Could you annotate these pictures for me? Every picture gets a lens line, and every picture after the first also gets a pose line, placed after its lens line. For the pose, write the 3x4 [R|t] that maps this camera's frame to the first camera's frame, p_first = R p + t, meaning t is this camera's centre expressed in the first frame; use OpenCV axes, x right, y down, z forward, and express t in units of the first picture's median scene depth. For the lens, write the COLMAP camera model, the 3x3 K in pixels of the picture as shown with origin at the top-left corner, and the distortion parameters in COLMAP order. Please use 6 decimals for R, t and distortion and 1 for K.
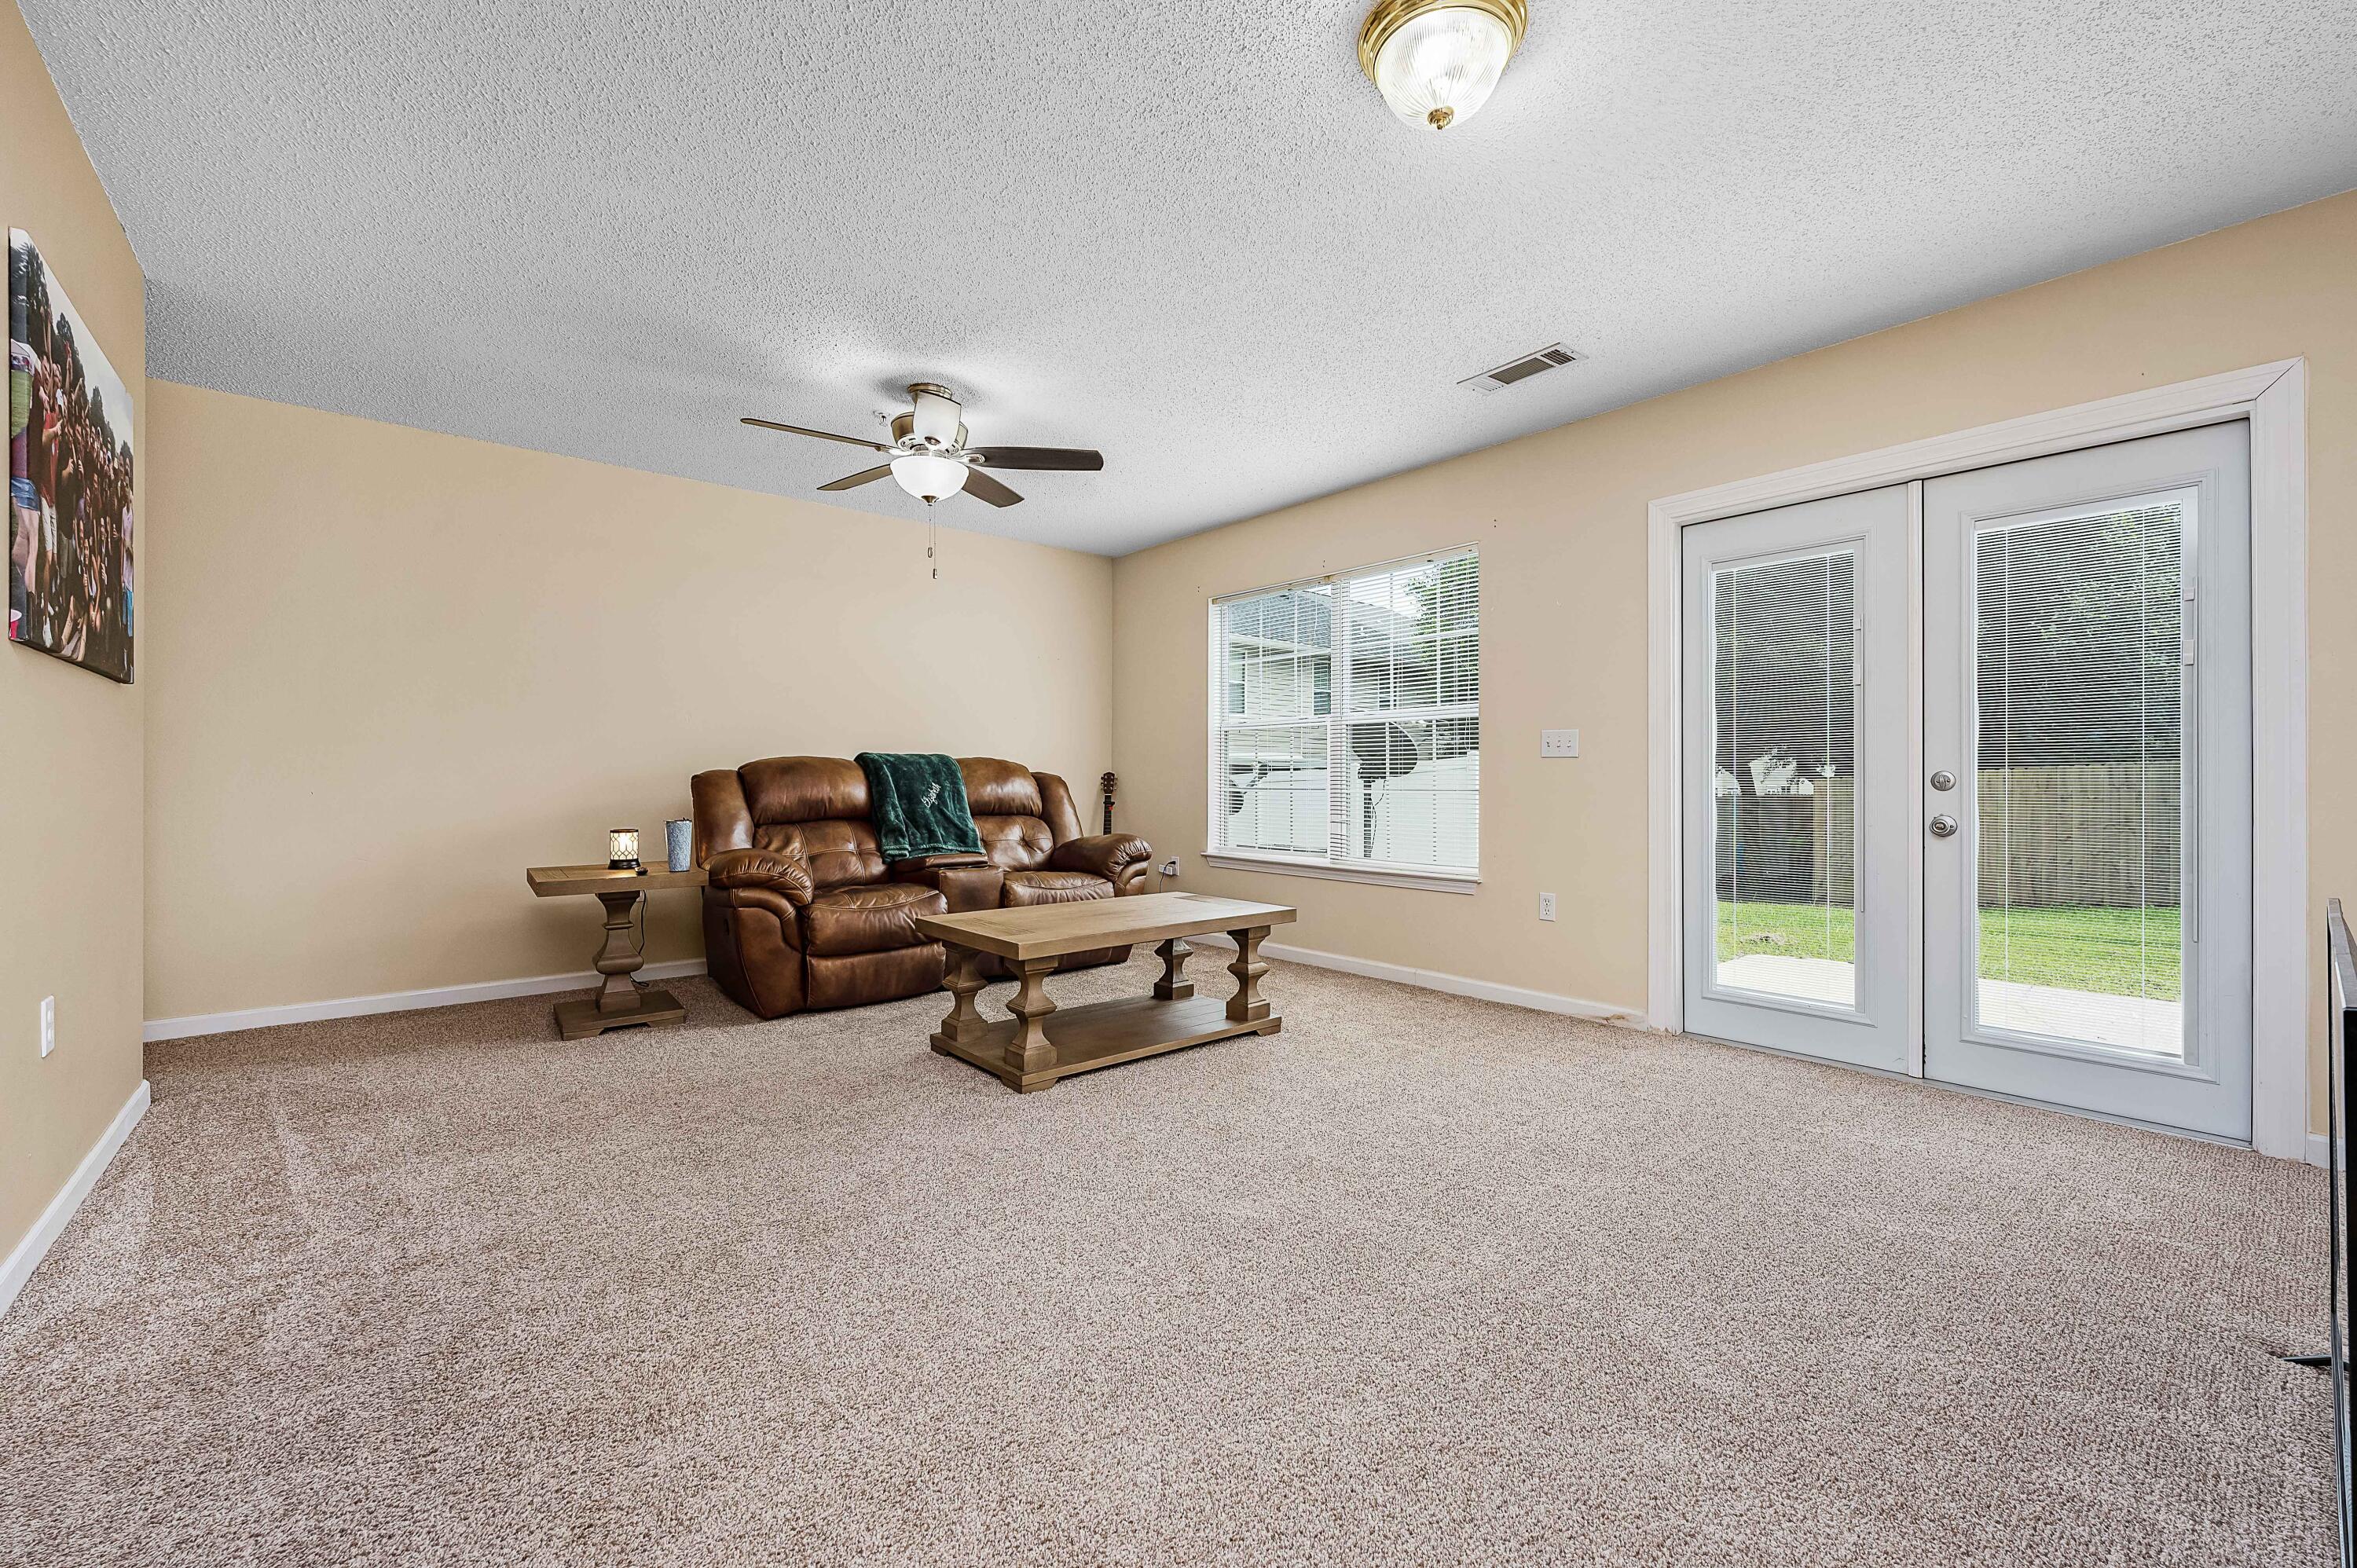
lens RADIAL K [[946.3, 0, 1185.4], [0, 946.3, 778.3], [0, 0, 1]] dist [-0.001389, -0.000230]
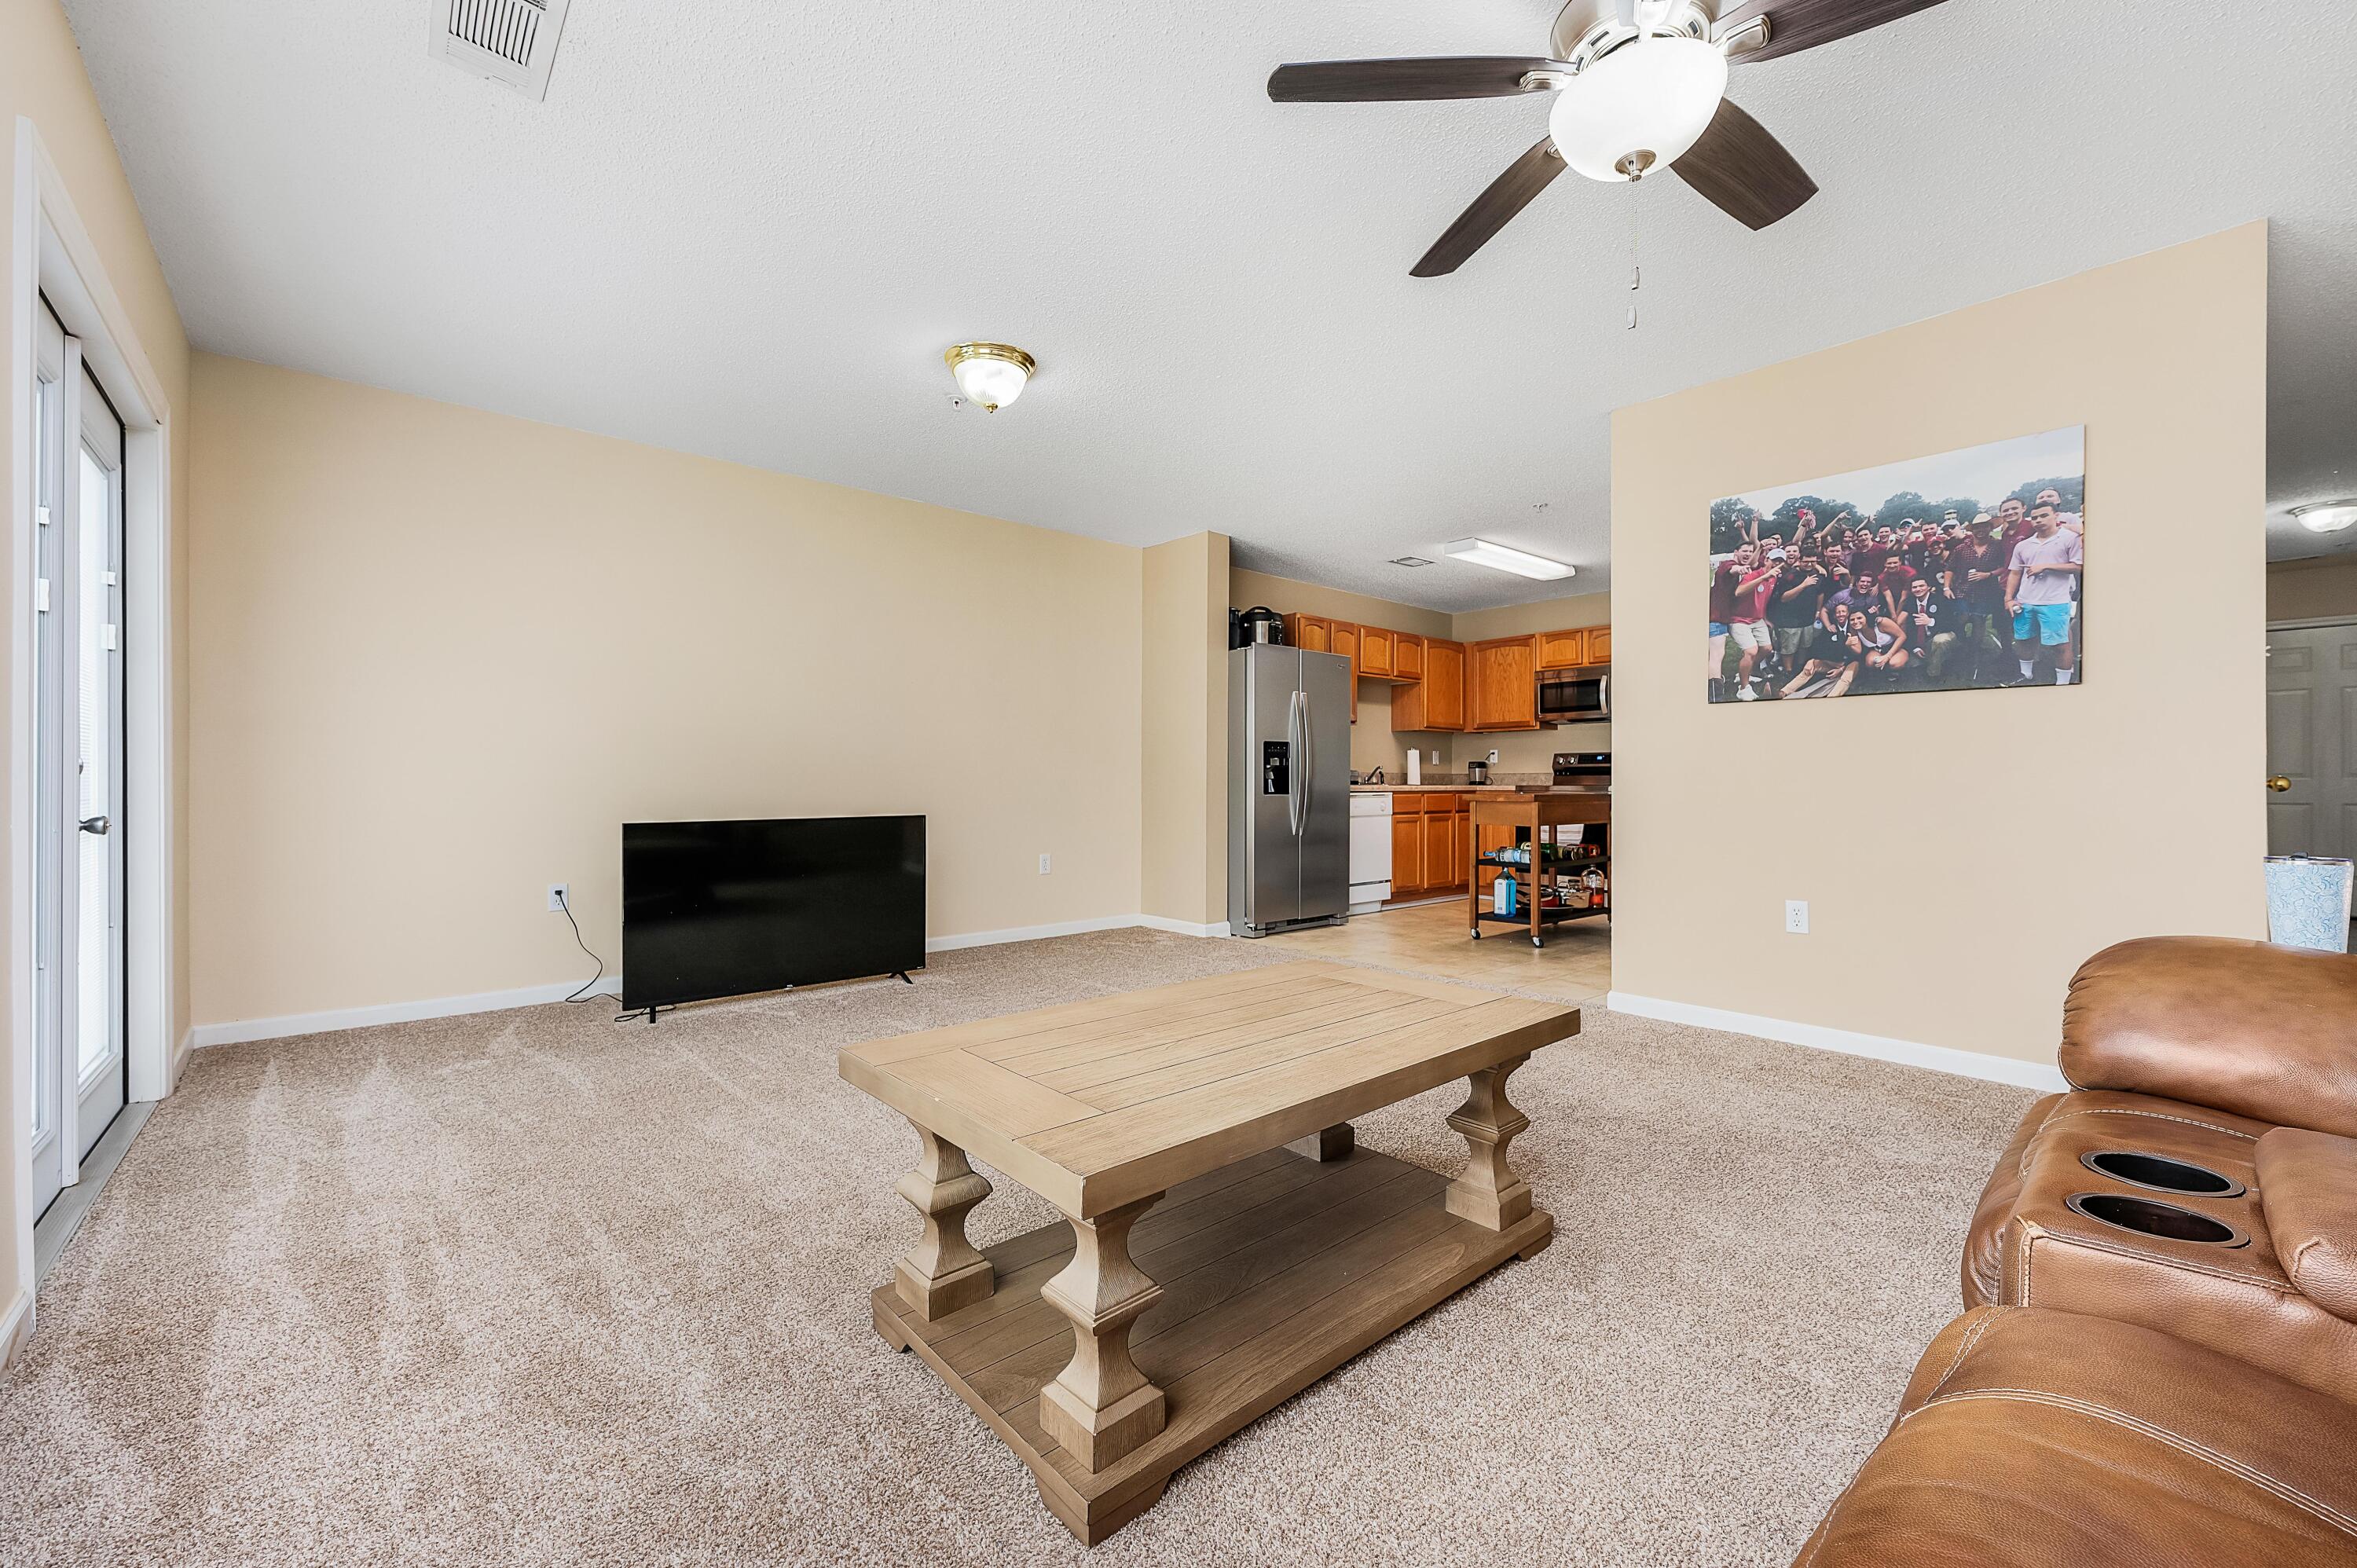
lens RADIAL K [[946.3, 0, 1185.4], [0, 946.3, 778.3], [0, 0, 1]] dist [-0.001389, -0.000230]
pose [[-0.999814, -0.002940, -0.019037, -0.029949], [-0.002873, 0.999990, -0.003543, 0.009758], [0.019047, -0.003488, -0.999812, 1.196248]]
